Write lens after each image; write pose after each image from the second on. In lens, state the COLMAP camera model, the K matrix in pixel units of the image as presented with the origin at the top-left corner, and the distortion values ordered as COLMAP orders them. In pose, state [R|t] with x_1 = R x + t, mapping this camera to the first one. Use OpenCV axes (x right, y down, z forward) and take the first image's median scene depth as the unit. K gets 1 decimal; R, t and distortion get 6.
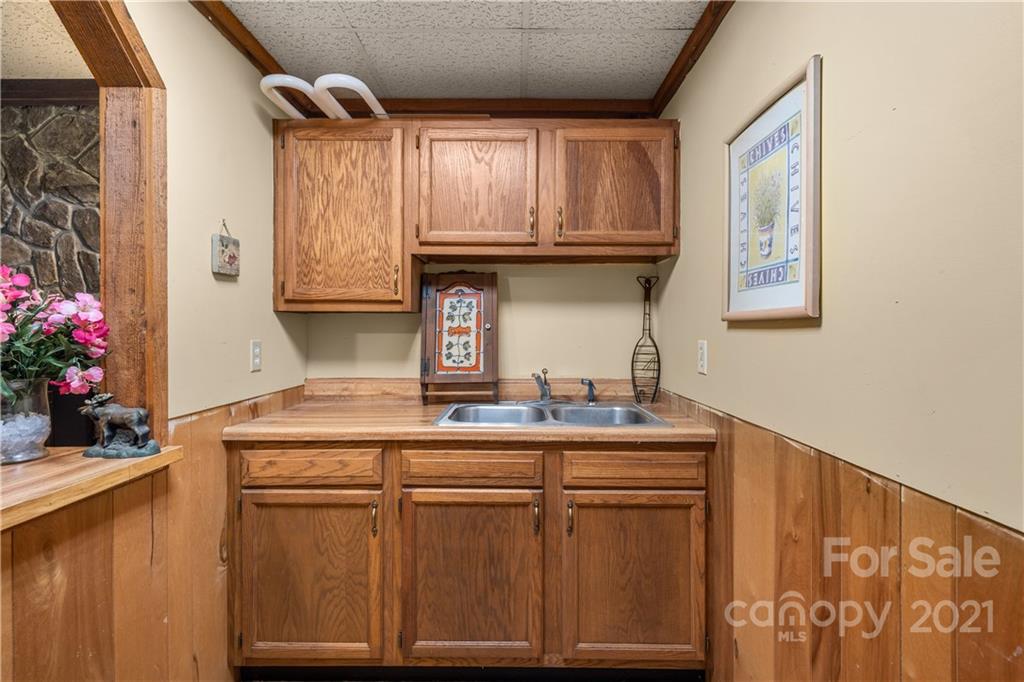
lens RADIAL K [[487.5, 0, 516.9], [0, 487.5, 327.4], [0, 0, 1]] dist [-0.001239, -0.000072]
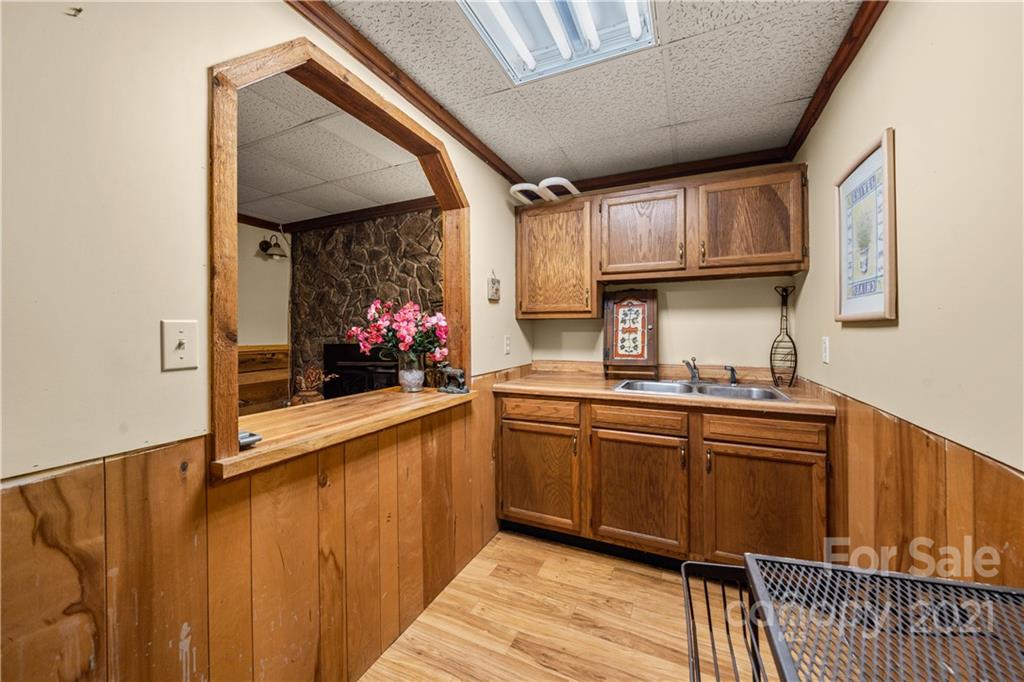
lens RADIAL K [[381.8, 0, 512.4], [0, 381.8, 326.5], [0, 0, 1]] dist [-0.000987, -0.000094]
pose [[0.906714, -0.007551, -0.421679, 0.060464], [0.005970, 0.999969, -0.005069, -0.000610], [0.421704, 0.002079, 0.906731, -0.252508]]
